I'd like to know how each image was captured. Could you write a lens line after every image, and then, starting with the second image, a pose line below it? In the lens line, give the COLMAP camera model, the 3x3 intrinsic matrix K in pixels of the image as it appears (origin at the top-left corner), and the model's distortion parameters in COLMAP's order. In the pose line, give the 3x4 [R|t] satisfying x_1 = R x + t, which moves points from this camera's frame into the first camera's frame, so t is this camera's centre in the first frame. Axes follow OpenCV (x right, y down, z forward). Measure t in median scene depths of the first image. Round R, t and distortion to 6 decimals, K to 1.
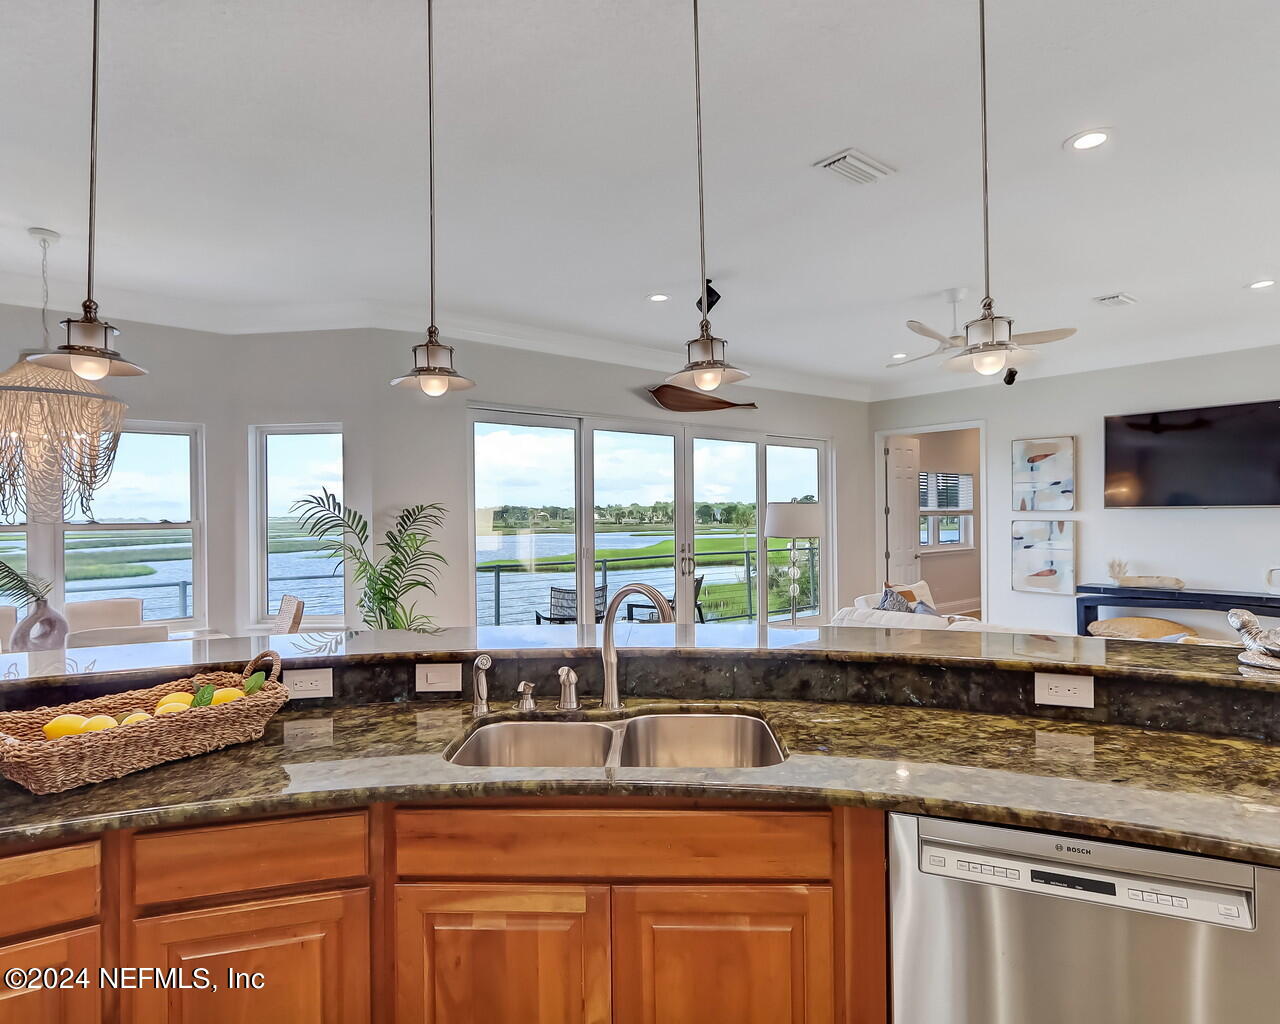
lens RADIAL K [[730.3, 0, 635.9], [0, 730.3, 515.4], [0, 0, 1]] dist [0.012699, -0.000527]
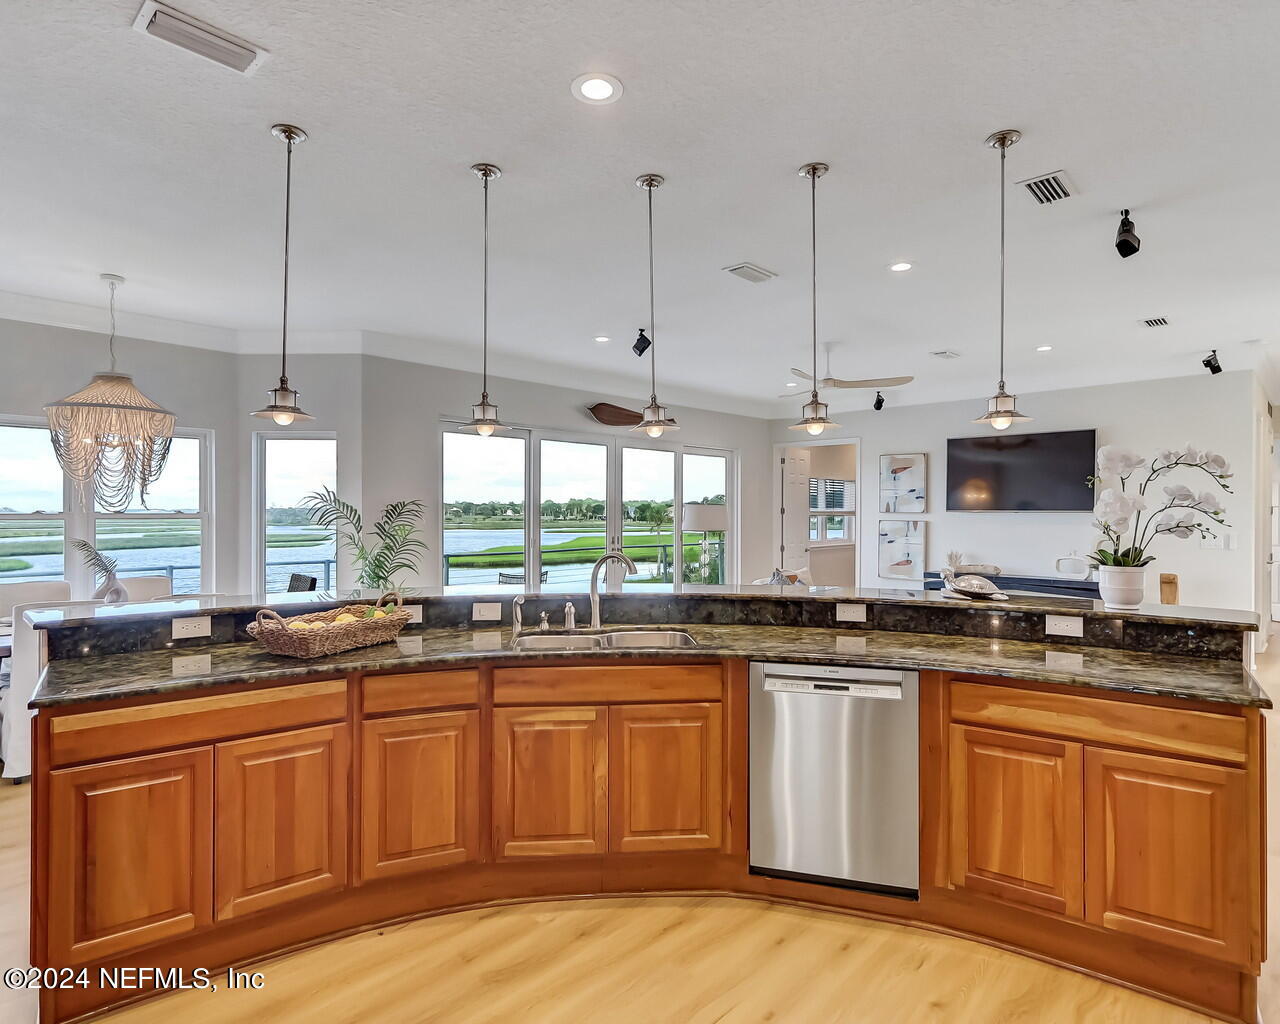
lens RADIAL K [[707.0, 0, 642.0], [0, 707.0, 516.2], [0, 0, 1]] dist [-0.000320, 0.001675]
pose [[0.992277, 0.012176, 0.123443, -0.127707], [-0.012804, 0.999909, 0.004303, 0.001427], [-0.123379, -0.005850, 0.992342, -0.589694]]
